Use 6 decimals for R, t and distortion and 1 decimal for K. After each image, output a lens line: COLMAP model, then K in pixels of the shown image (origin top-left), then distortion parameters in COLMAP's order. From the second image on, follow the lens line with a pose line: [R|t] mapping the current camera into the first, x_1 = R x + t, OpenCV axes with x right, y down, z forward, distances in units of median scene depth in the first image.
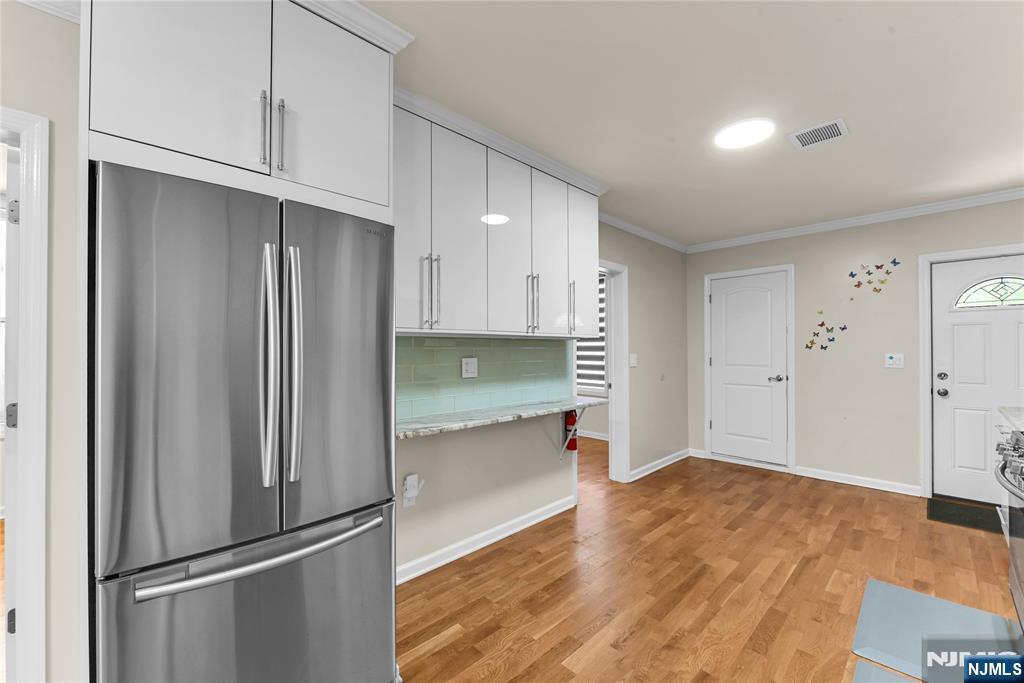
lens RADIAL K [[417.1, 0, 501.6], [0, 417.1, 345.0], [0, 0, 1]] dist [-0.003887, -0.001247]
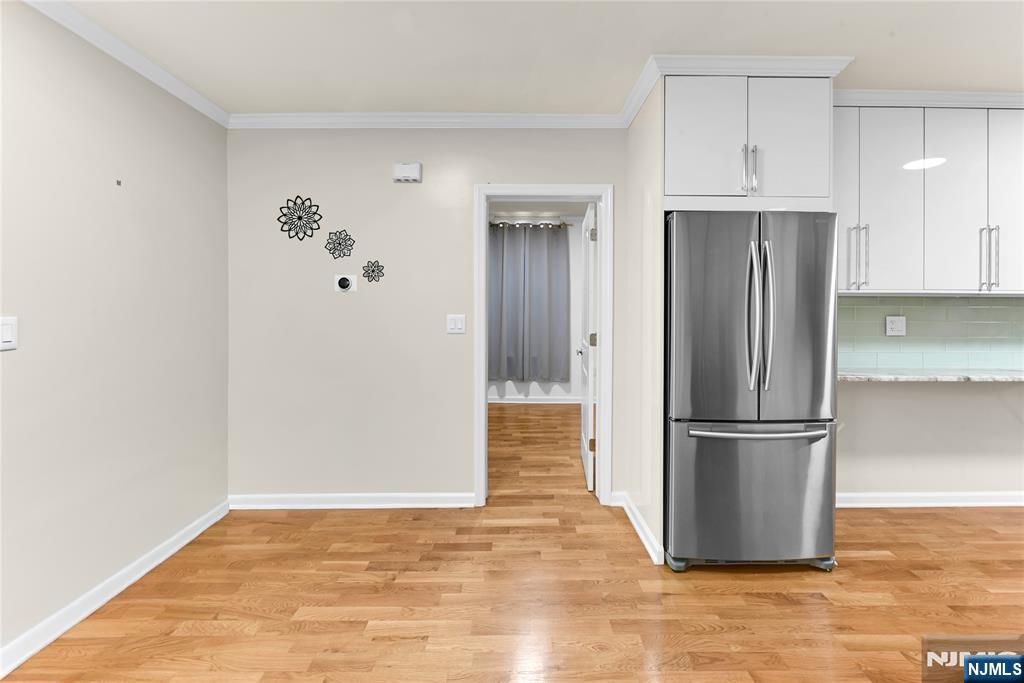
lens RADIAL K [[417.1, 0, 516.9], [0, 417.1, 307.6], [0, 0, 1]] dist [-0.003887, -0.001247]
pose [[0.723986, 0.007819, -0.689770, -0.048456], [-0.000706, 0.999944, 0.010595, -0.000247], [0.689814, -0.007184, 0.723951, -0.378660]]
